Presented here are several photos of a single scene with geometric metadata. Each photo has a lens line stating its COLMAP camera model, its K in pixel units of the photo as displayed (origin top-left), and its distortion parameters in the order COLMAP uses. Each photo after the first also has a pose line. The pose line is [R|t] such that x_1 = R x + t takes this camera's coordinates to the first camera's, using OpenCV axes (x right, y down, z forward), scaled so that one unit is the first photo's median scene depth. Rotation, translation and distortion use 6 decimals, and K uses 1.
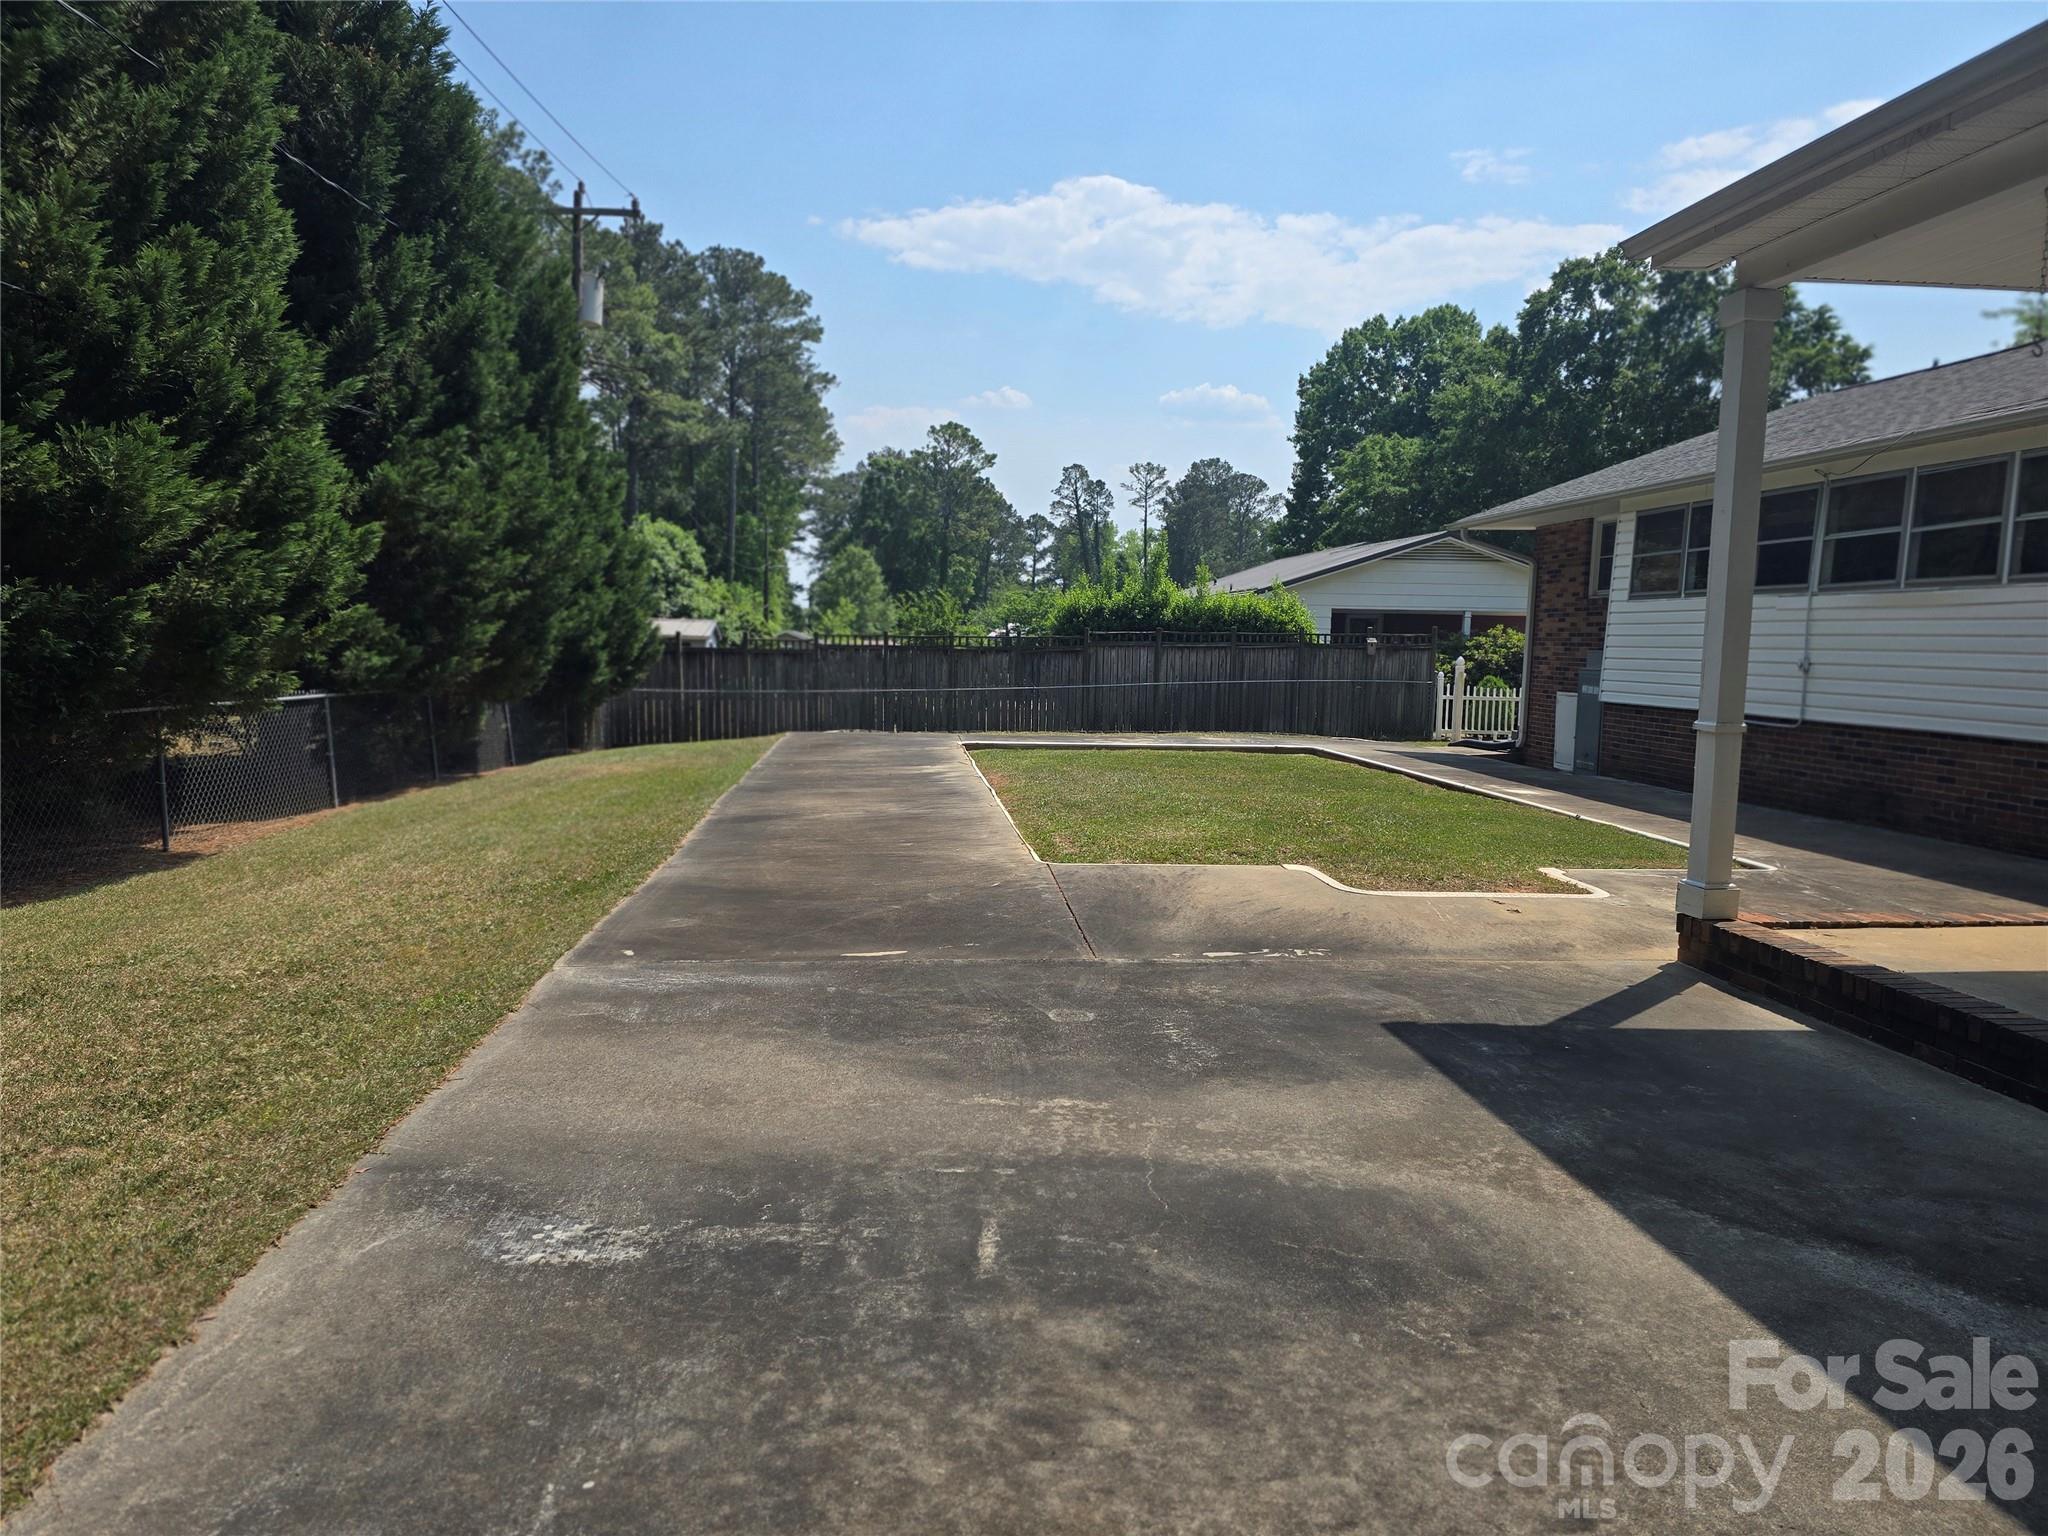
lens RADIAL K [[1376.1, 0, 1008.2], [0, 1376.1, 796.9], [0, 0, 1]] dist [0.076214, -0.074155]
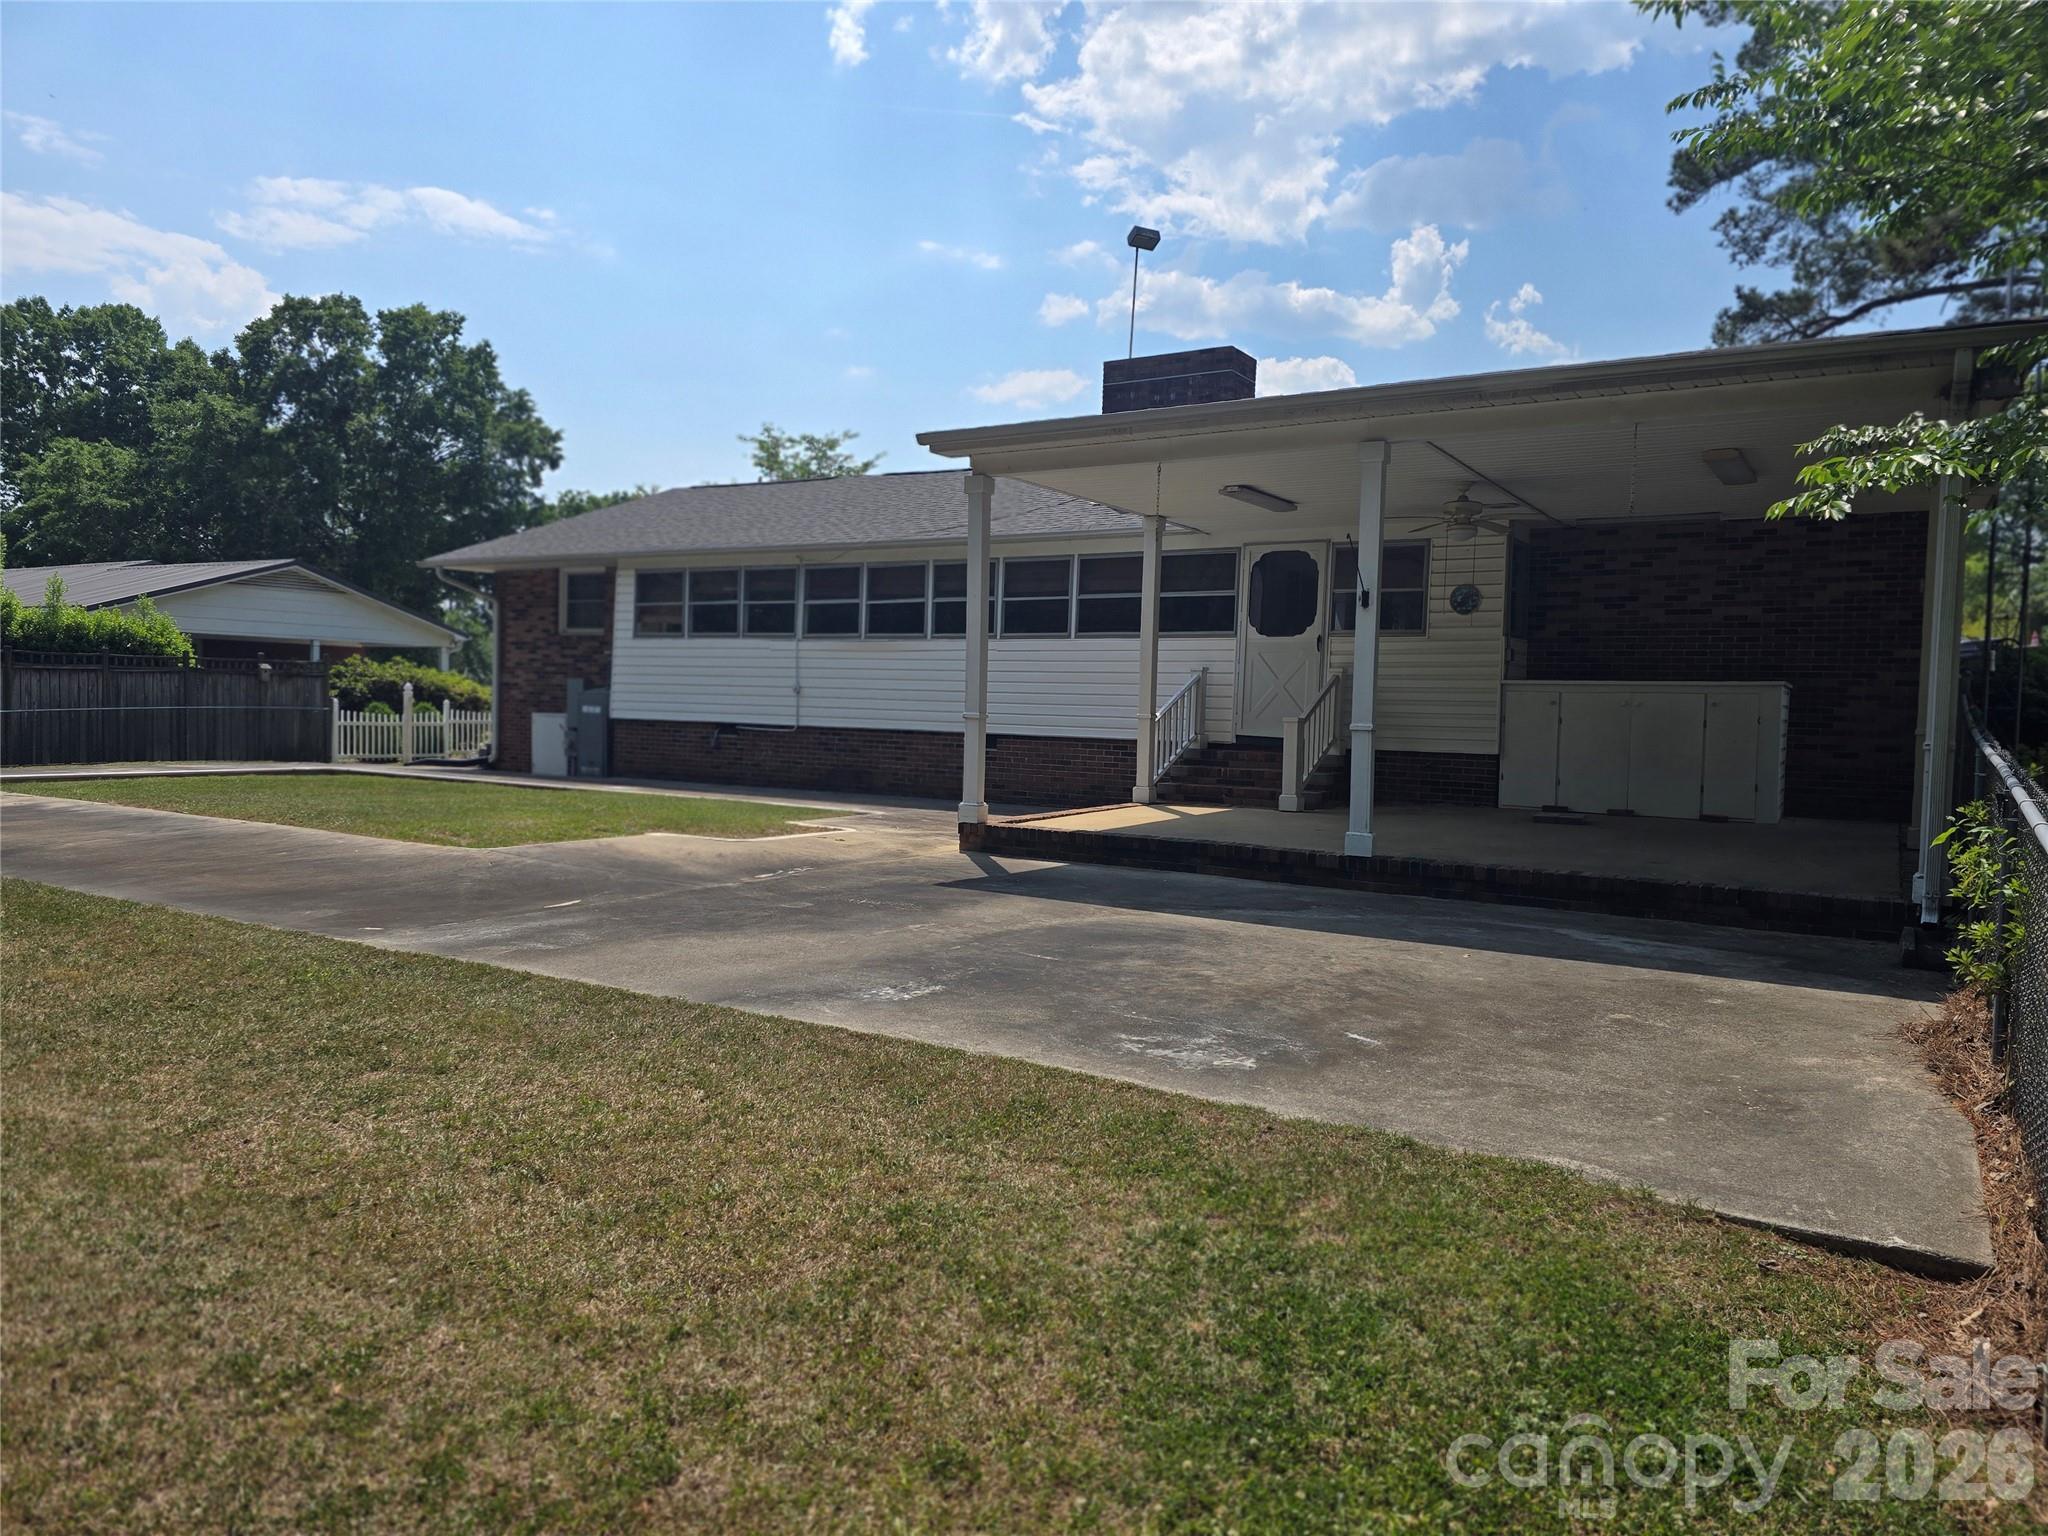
lens RADIAL K [[1376.1, 0, 1039.9], [0, 1376.1, 771.6], [0, 0, 1]] dist [0.076214, -0.074155]
pose [[0.599619, -0.042575, 0.799152, -0.203352], [0.077847, 0.996951, -0.005298, 0.009262], [-0.796490, 0.065389, 0.601105, -0.028475]]
